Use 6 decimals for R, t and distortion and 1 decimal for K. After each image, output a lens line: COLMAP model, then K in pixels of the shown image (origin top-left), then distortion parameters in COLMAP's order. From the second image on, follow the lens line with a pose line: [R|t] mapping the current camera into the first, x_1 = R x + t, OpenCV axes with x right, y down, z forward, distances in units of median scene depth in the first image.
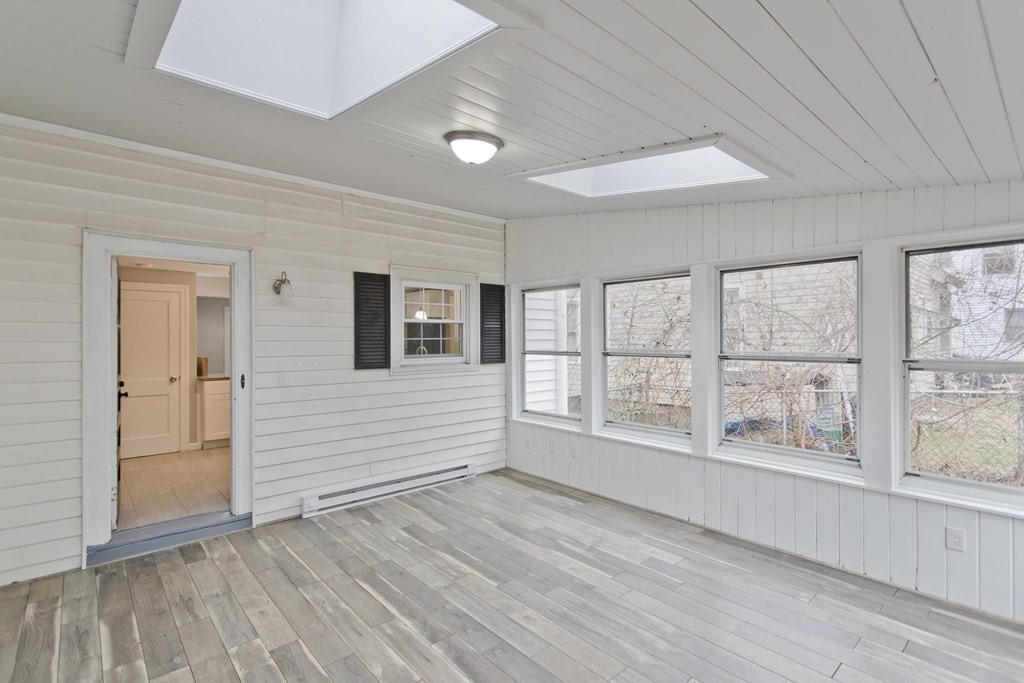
lens RADIAL K [[482.5, 0, 512.0], [0, 482.5, 341.5], [0, 0, 1]] dist [0.002109, 0.000532]
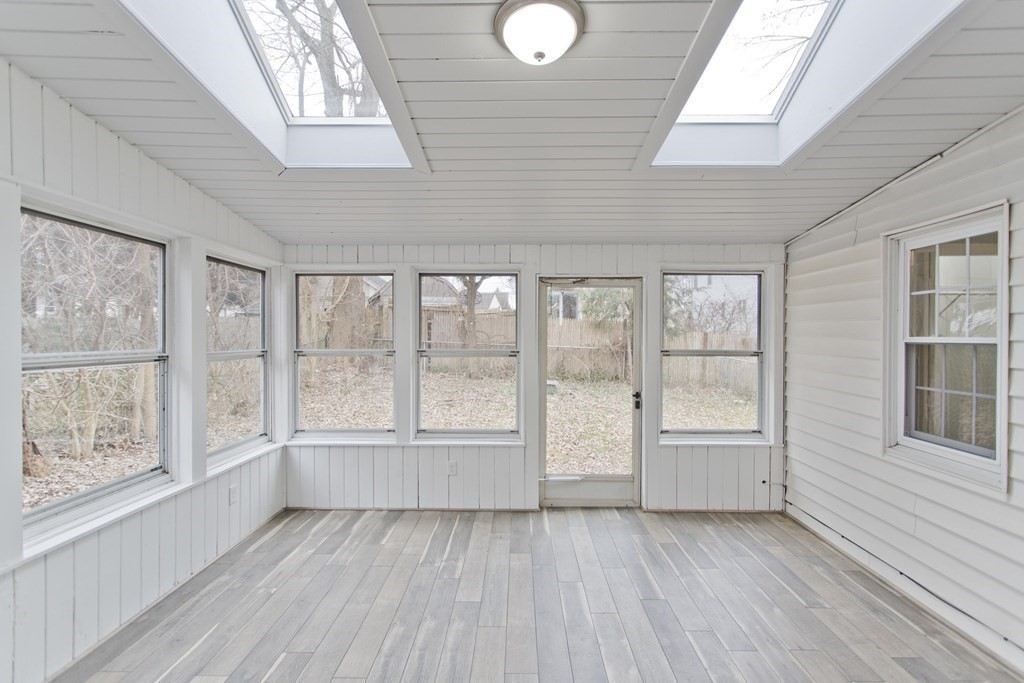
lens RADIAL K [[482.5, 0, 512.0], [0, 482.5, 341.5], [0, 0, 1]] dist [0.002109, 0.000532]
pose [[-0.737421, -0.011634, 0.675334, -0.496790], [-0.003839, 0.999908, 0.013034, -0.013708], [-0.675423, 0.007019, -0.737397, 1.520136]]
